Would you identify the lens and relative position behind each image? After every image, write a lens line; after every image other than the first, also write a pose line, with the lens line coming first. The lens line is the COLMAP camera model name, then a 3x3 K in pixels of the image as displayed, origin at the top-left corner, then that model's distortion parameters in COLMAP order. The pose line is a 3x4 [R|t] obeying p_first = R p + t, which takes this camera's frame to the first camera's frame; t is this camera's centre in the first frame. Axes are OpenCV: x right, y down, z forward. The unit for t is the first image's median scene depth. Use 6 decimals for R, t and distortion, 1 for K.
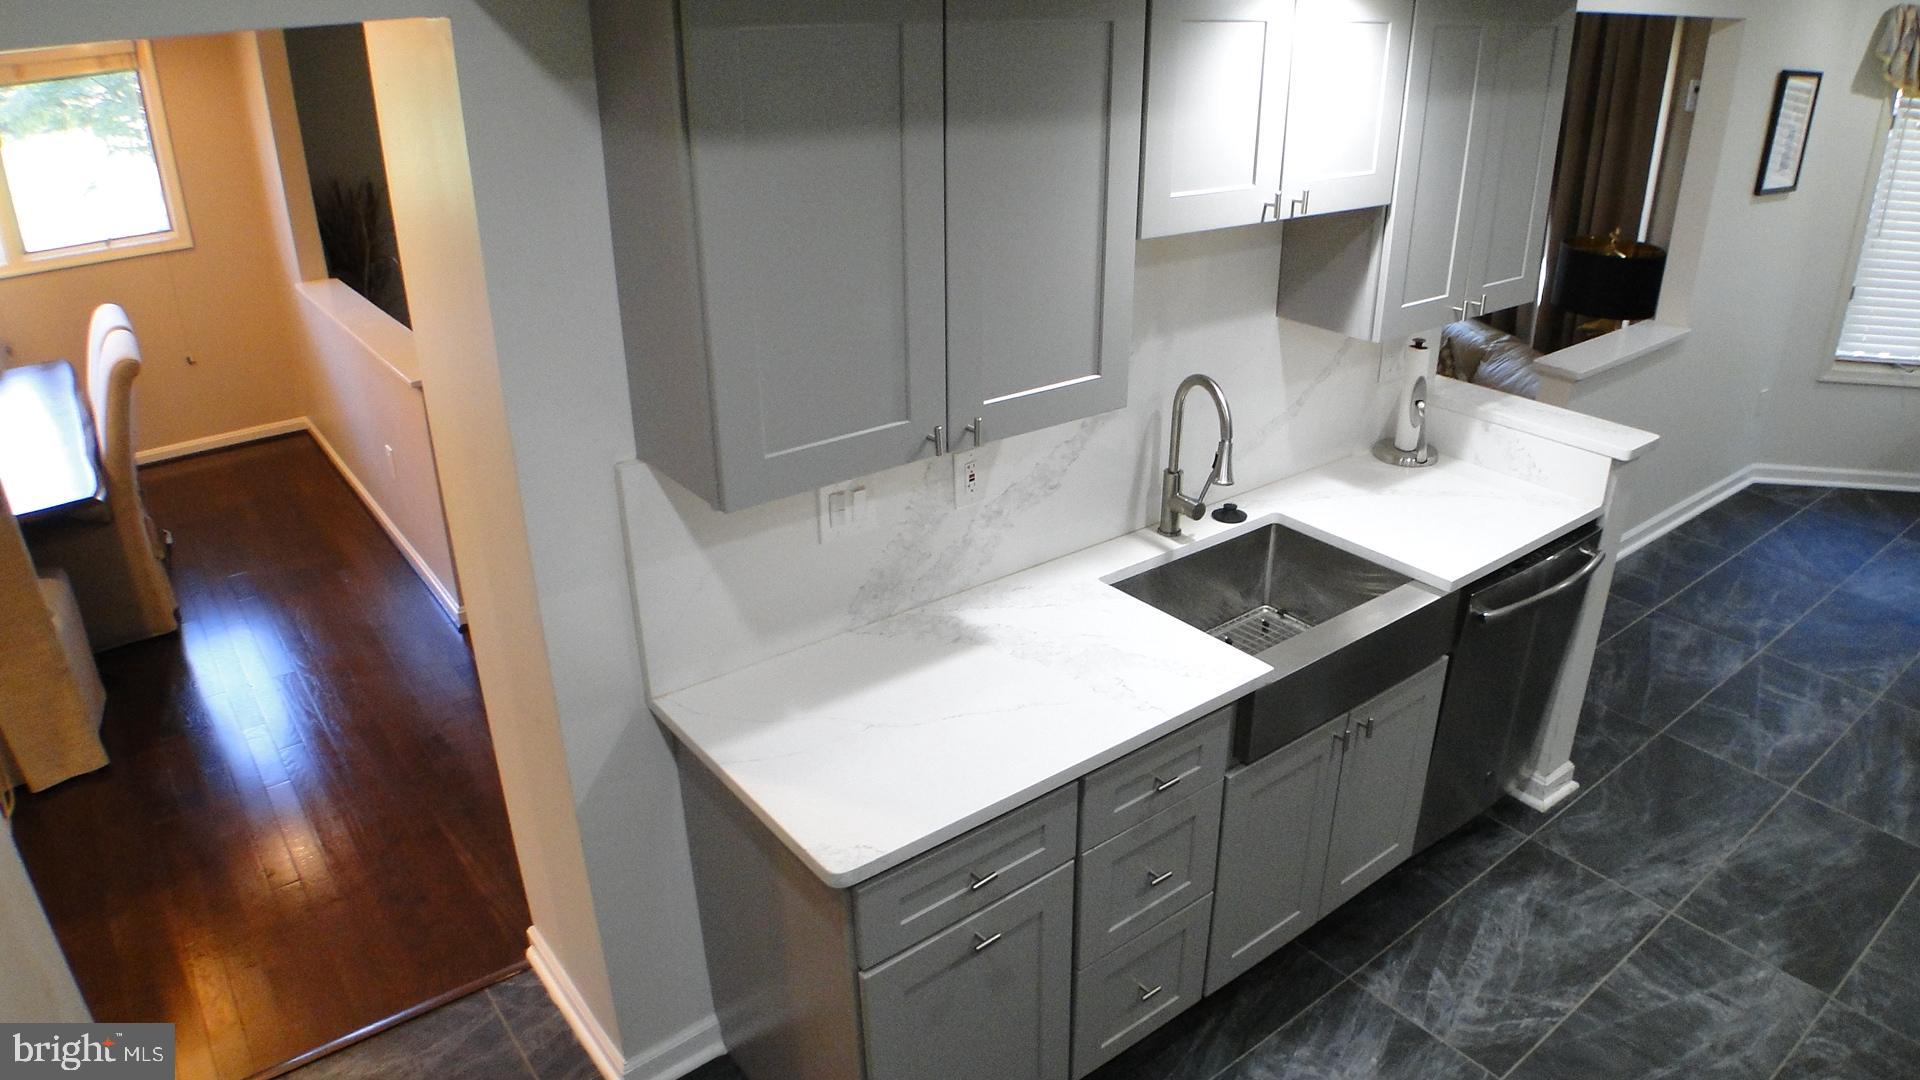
lens RADIAL K [[1240.8, 0, 960.0], [0, 1240.8, 540.0], [0, 0, 1]] dist [-0.109915, 0.007262]
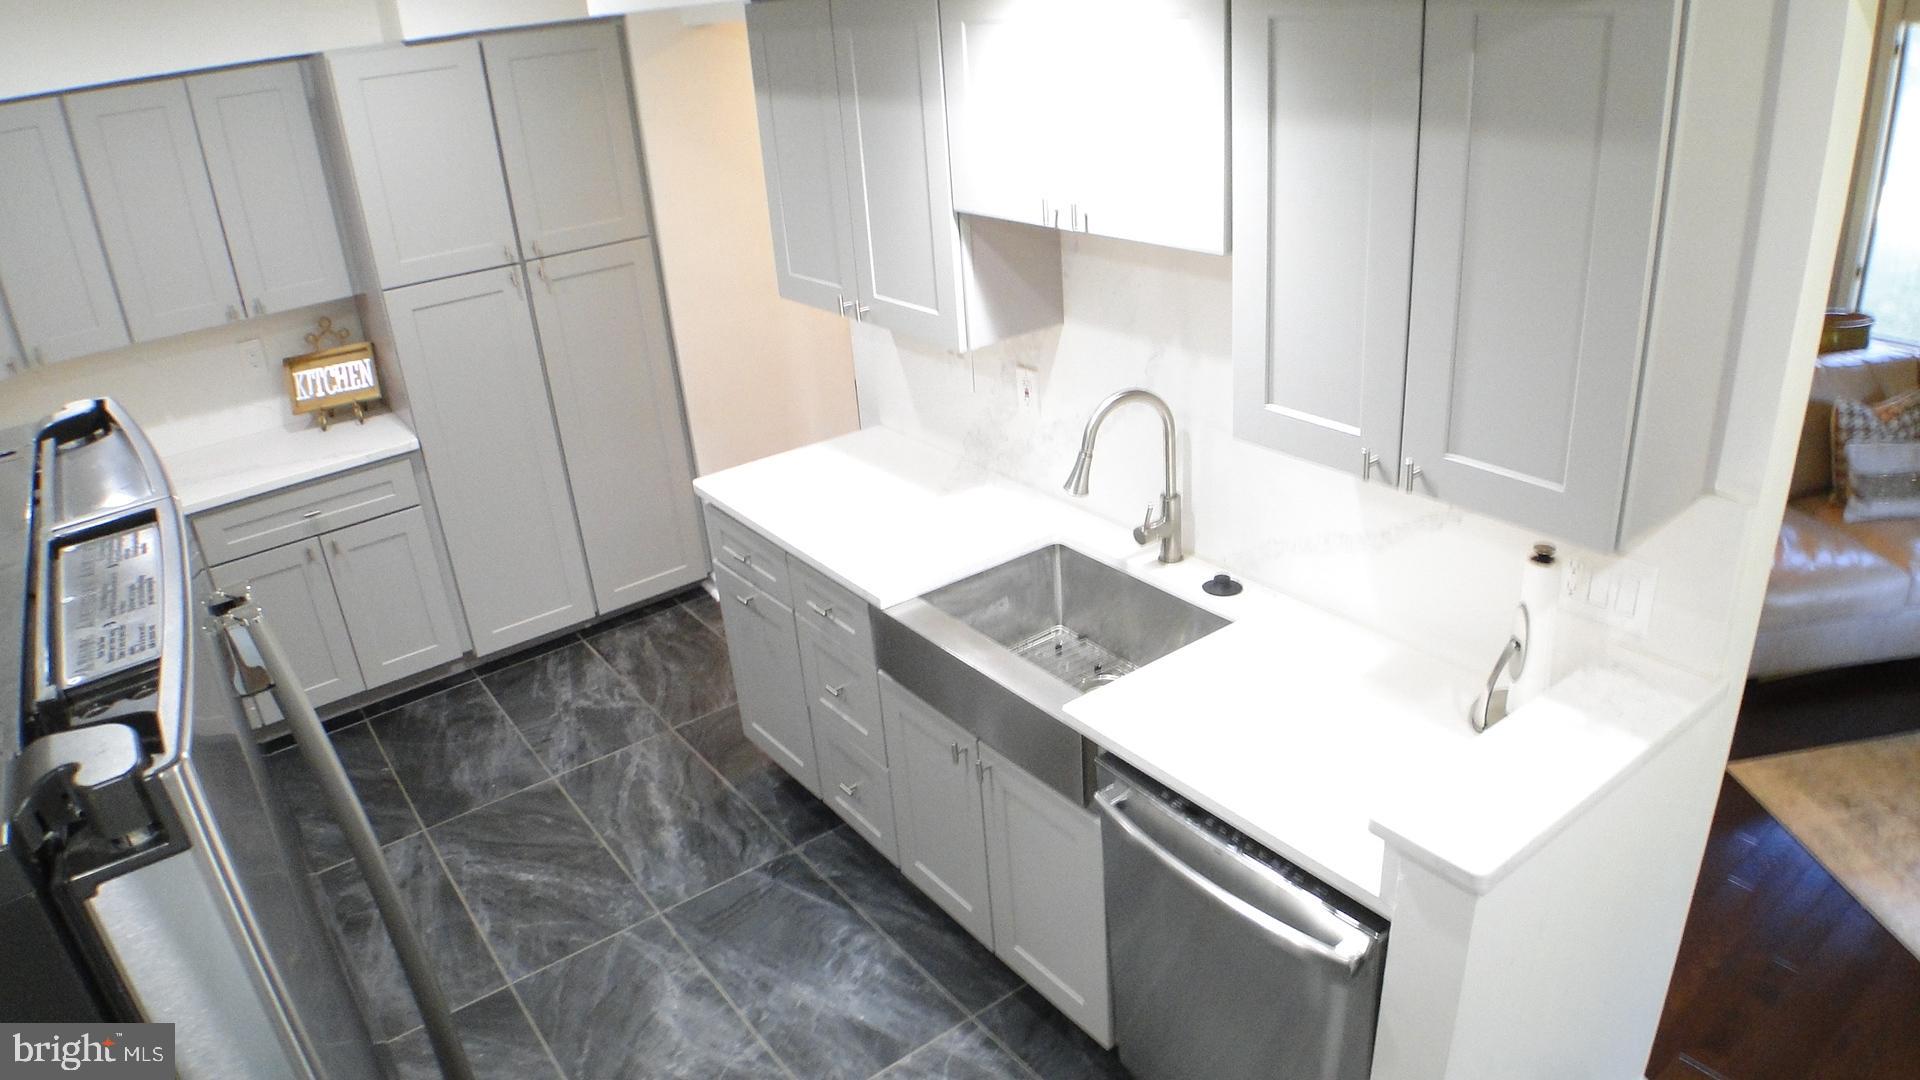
lens RADIAL K [[1240.8, 0, 960.0], [0, 1240.8, 540.0], [0, 0, 1]] dist [-0.109915, 0.007262]
pose [[-0.024226, 0.412471, -0.910648, 1.144346], [-0.356935, 0.847308, 0.393277, -0.372367], [0.933815, 0.334570, 0.126698, 0.804687]]
